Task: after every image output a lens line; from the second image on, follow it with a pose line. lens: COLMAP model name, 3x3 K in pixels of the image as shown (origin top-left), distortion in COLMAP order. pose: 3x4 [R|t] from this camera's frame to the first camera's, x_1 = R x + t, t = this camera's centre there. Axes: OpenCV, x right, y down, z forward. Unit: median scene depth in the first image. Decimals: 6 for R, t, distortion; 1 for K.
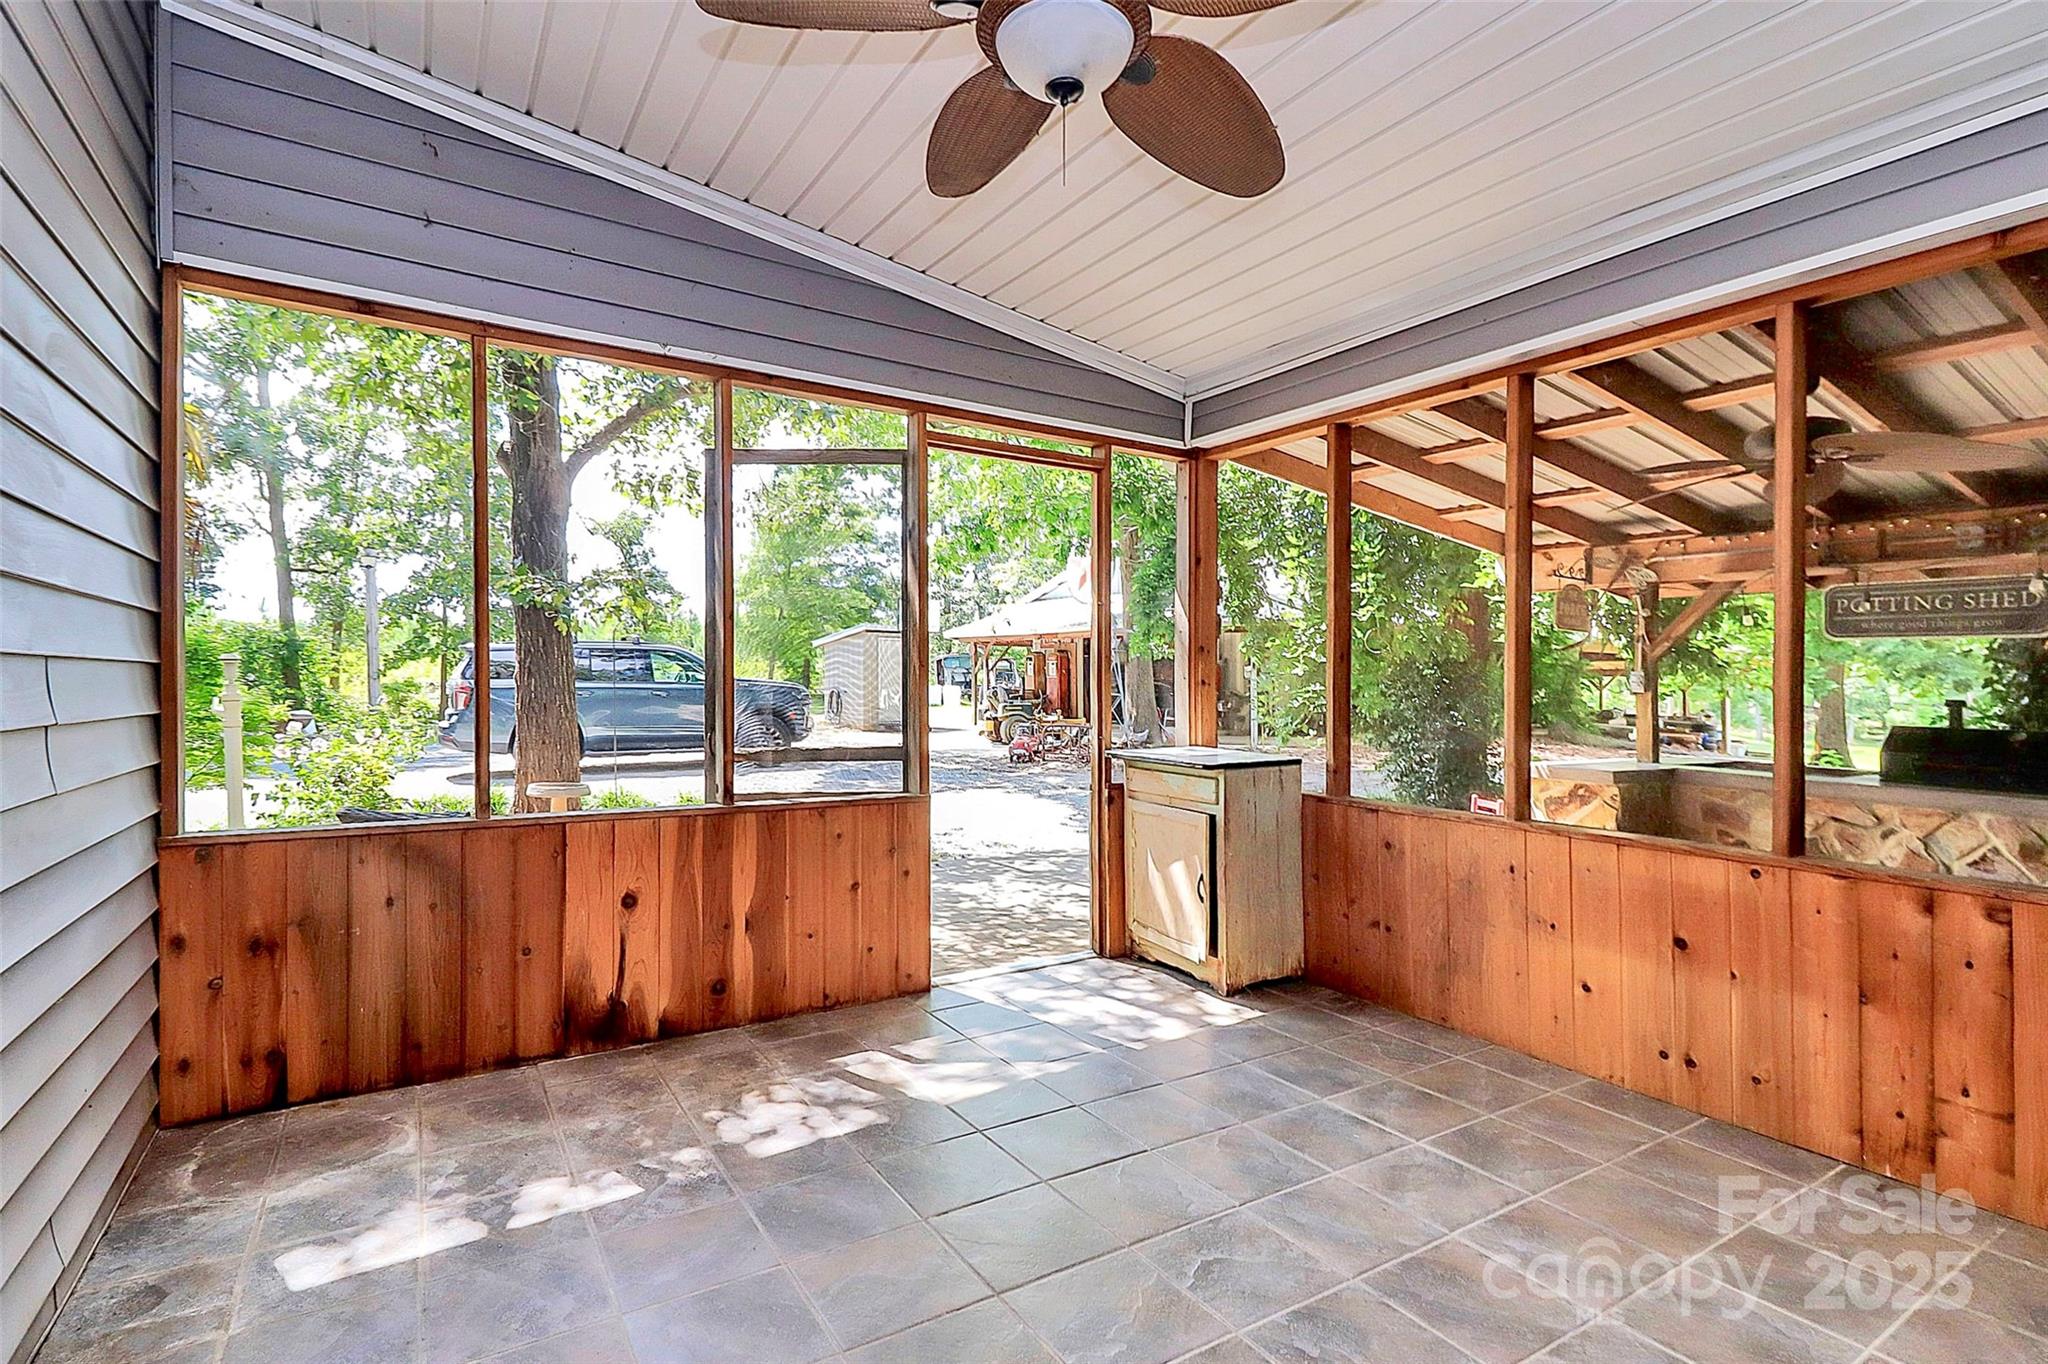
lens RADIAL K [[985.2, 0, 1024.1], [0, 985.2, 679.7], [0, 0, 1]] dist [0.001750, 0.000546]
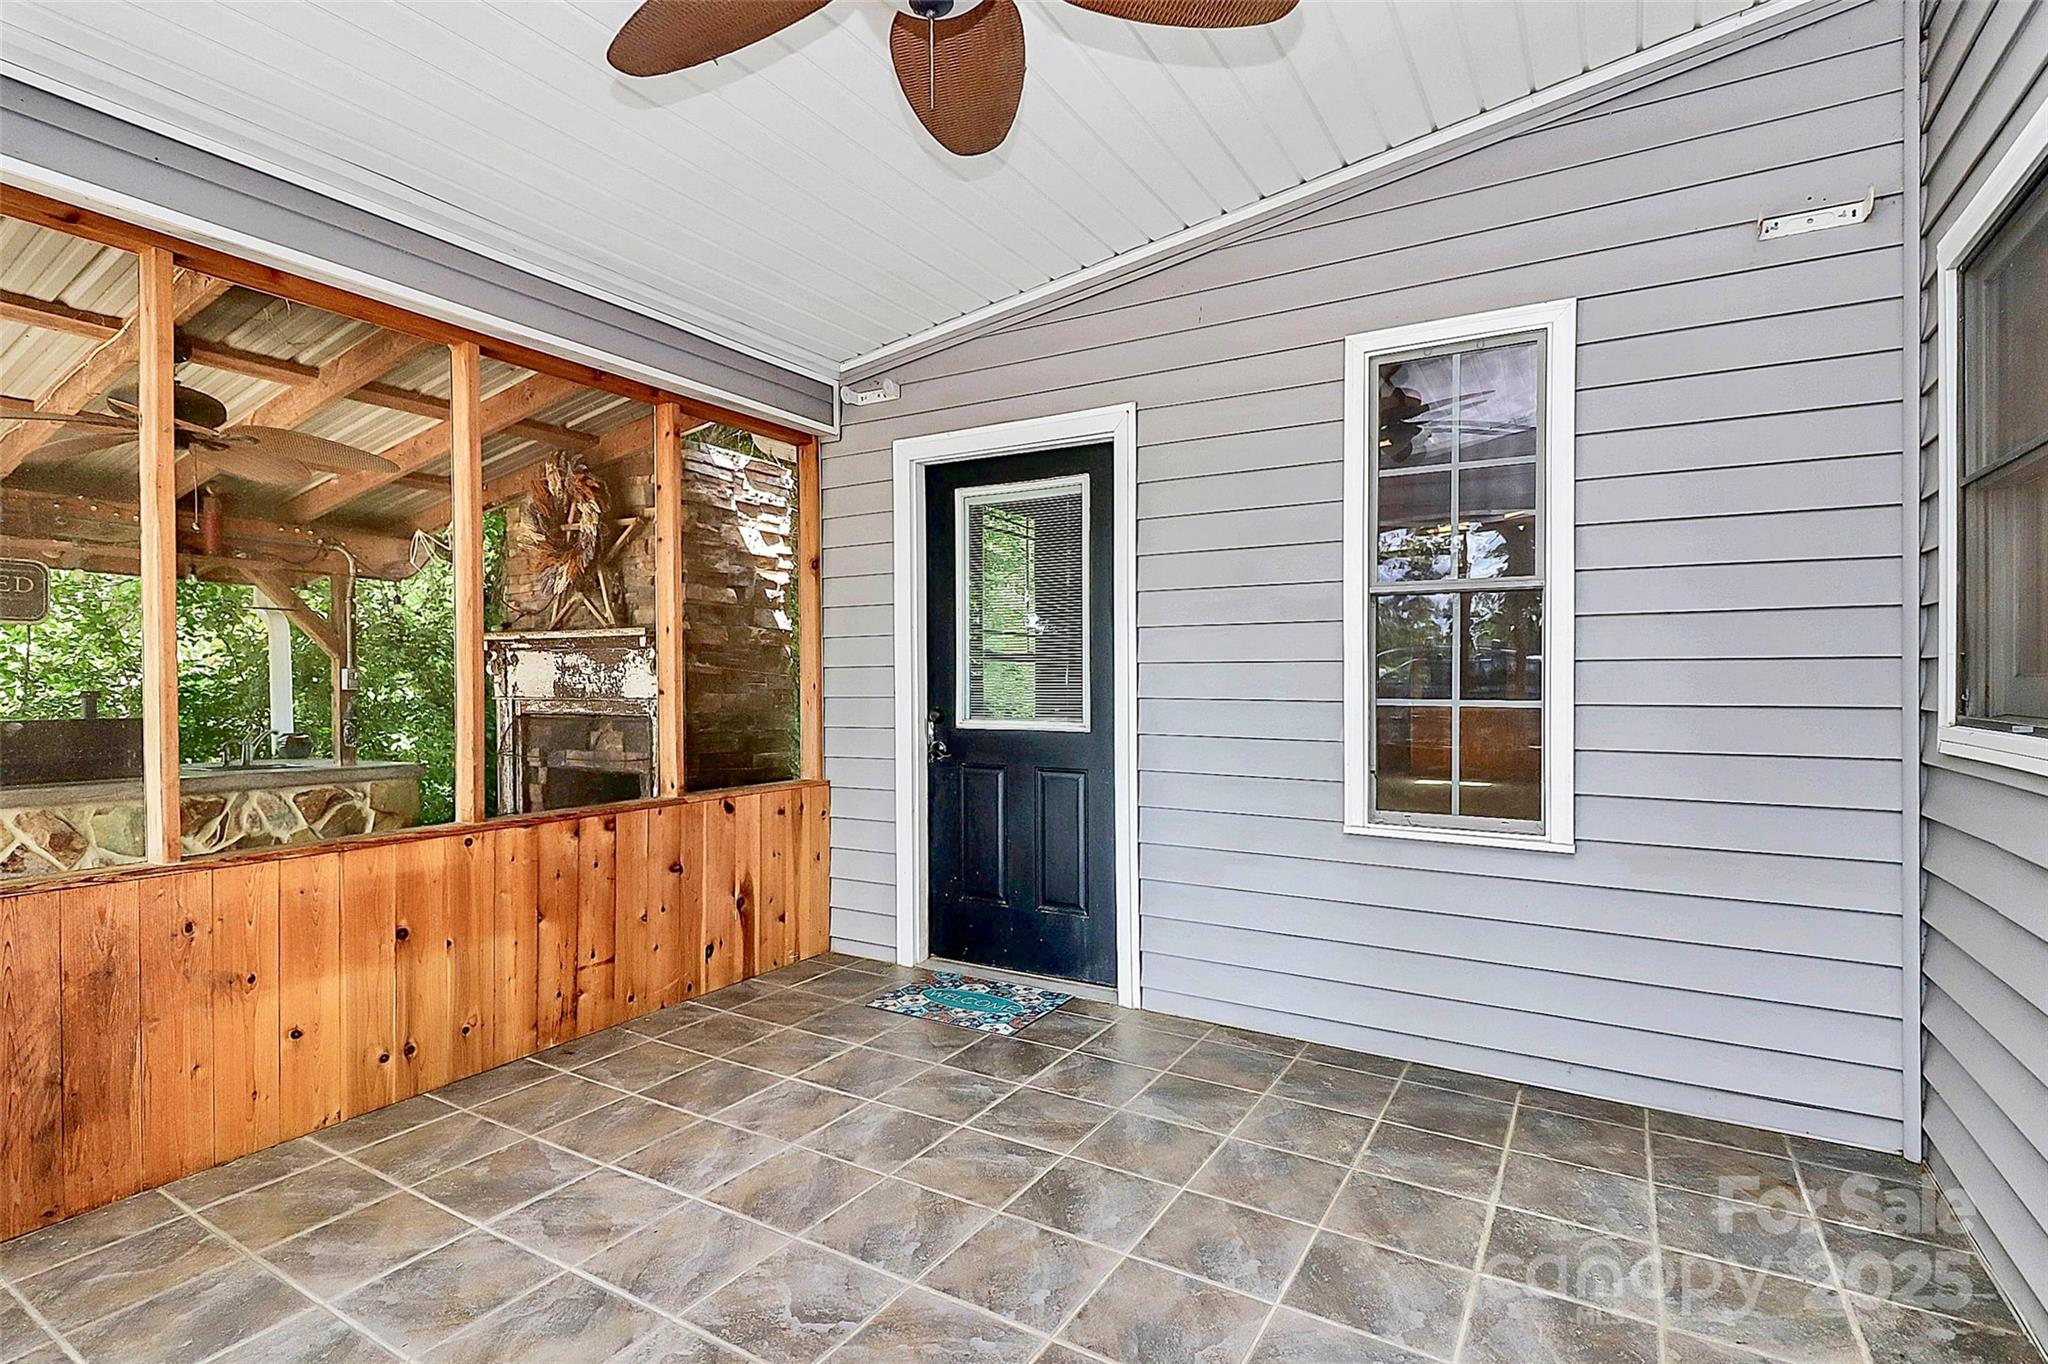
lens RADIAL K [[985.2, 0, 1066.4], [0, 985.2, 662.4], [0, 0, 1]] dist [0.001750, 0.000546]
pose [[-0.452629, 0.001758, 0.891697, -0.546002], [0.005519, 0.999984, 0.000830, -0.001918], [-0.891682, 0.005297, -0.452631, 0.904820]]
